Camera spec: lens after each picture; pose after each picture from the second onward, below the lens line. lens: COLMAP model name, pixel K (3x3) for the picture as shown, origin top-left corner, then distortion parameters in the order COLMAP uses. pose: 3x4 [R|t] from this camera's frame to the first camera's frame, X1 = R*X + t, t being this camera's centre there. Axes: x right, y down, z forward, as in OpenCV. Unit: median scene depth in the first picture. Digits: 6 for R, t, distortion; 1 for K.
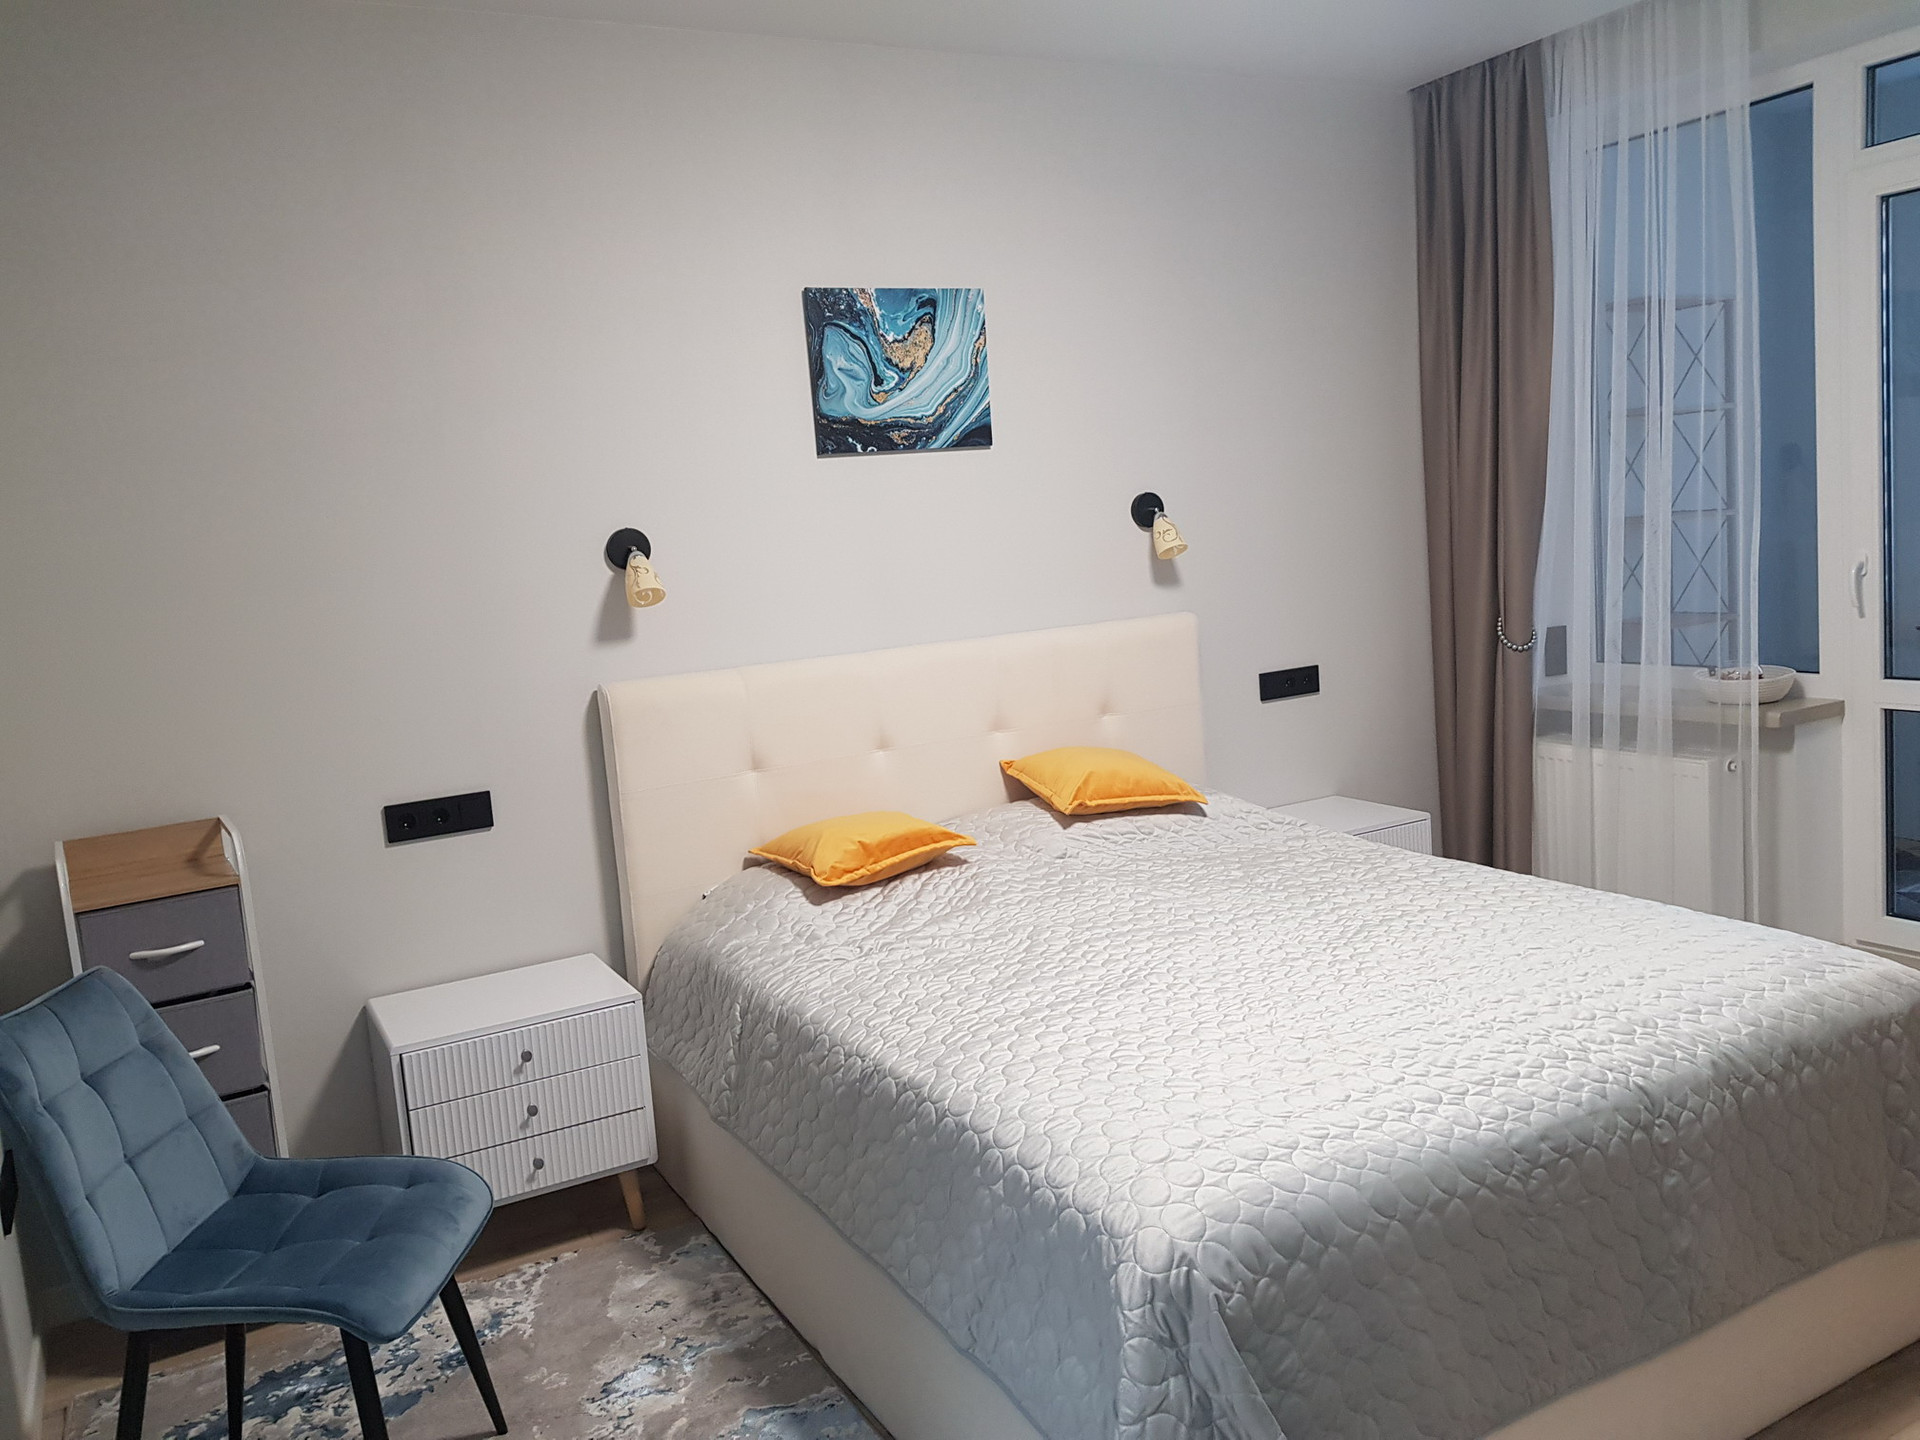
lens RADIAL K [[1480.8, 0, 959.9], [0, 1480.8, 771.6], [0, 0, 1]] dist [0.013768, -0.049272]
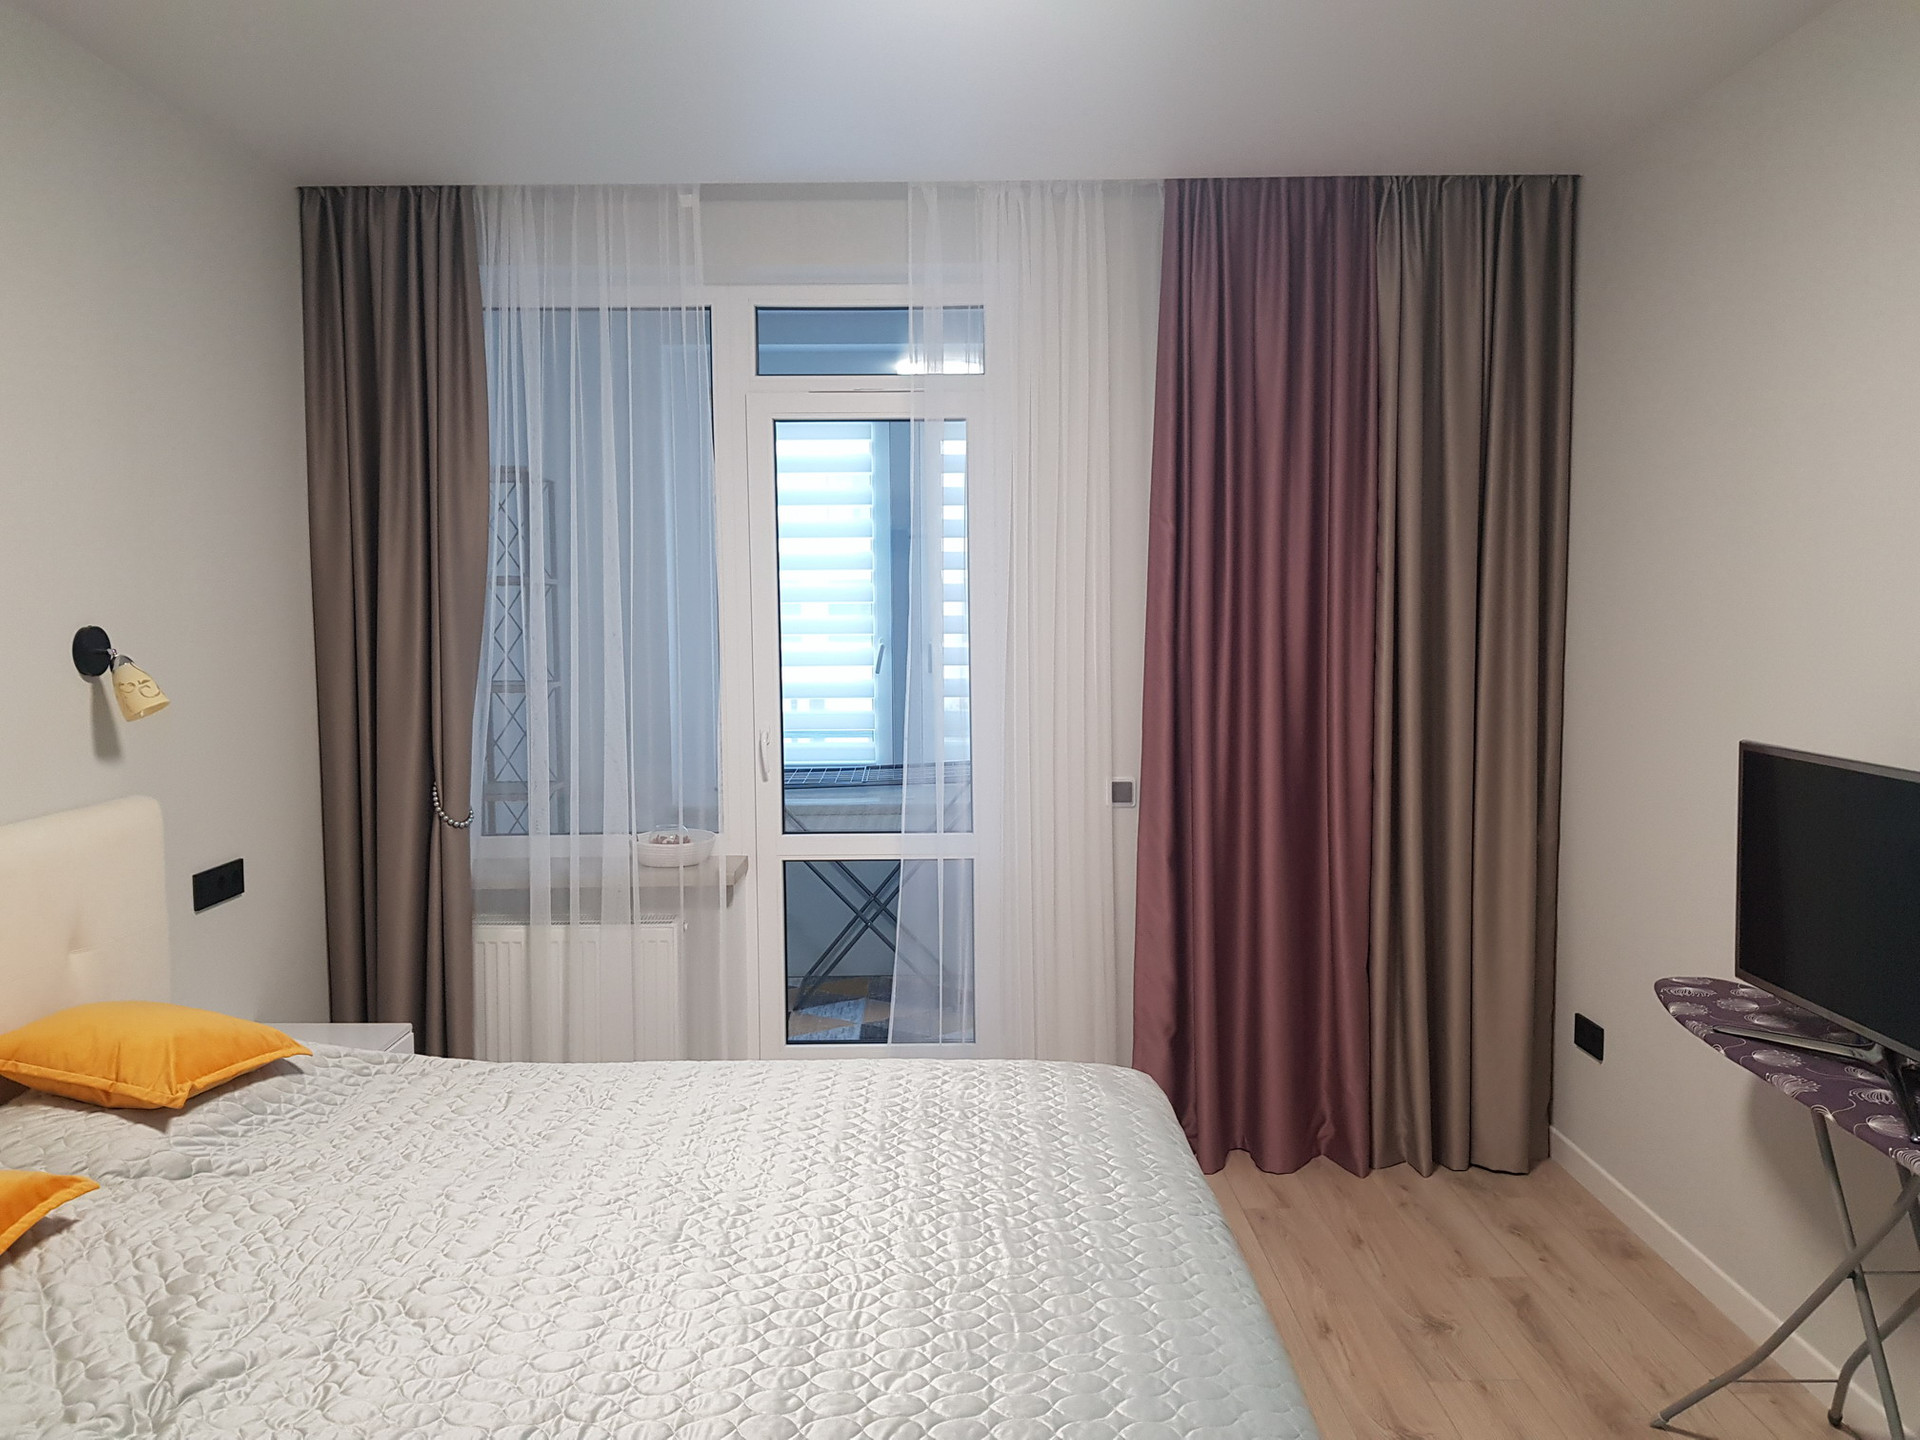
lens RADIAL K [[1476.9, 0, 958.0], [0, 1476.9, 742.4], [0, 0, 1]] dist [-0.000031, -0.000620]
pose [[0.481146, 0.001414, 0.876639, -0.297302], [0.117665, 0.990846, -0.066179, -0.041570], [-0.868708, 0.134991, 0.476575, 0.331594]]
